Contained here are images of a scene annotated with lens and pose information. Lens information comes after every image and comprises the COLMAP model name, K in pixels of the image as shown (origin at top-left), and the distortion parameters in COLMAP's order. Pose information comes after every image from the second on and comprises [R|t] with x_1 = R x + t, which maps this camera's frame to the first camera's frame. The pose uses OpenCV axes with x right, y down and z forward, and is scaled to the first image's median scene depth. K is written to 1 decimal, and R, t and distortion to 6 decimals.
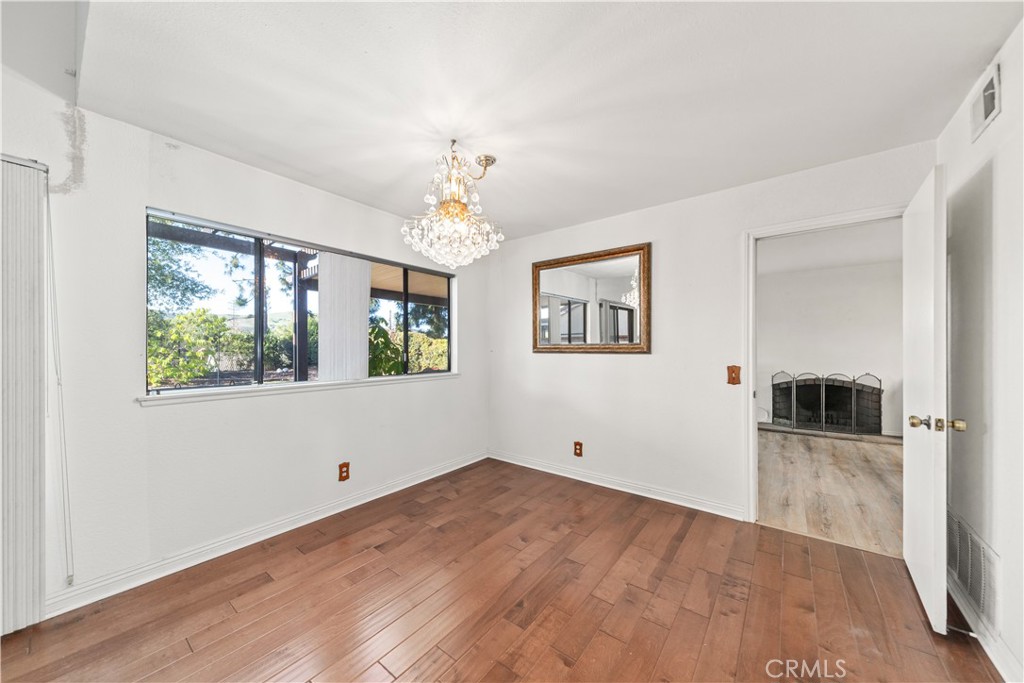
lens RADIAL K [[355.8, 0, 510.7], [0, 355.8, 349.0], [0, 0, 1]] dist [0.001667, 0.000011]
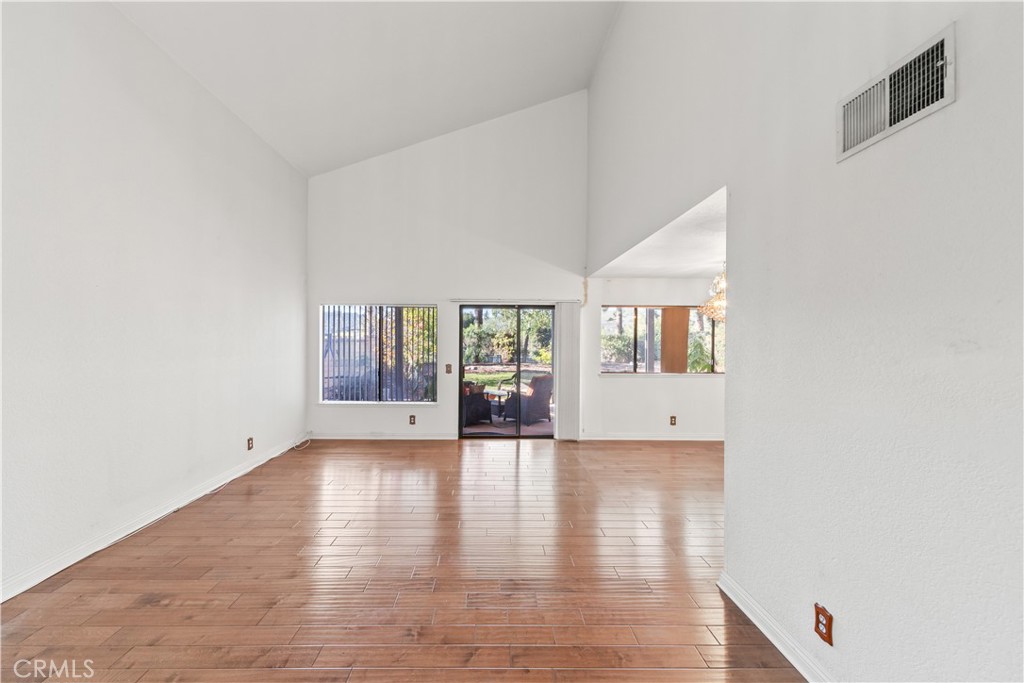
lens RADIAL K [[355.8, 0, 512.0], [0, 355.8, 342.0], [0, 0, 1]] dist [0.001667, 0.000011]
pose [[0.627281, -0.002913, -0.778788, 0.496752], [-0.000880, 0.999990, -0.004449, -0.067266], [0.778793, 0.003476, 0.627272, -0.905944]]
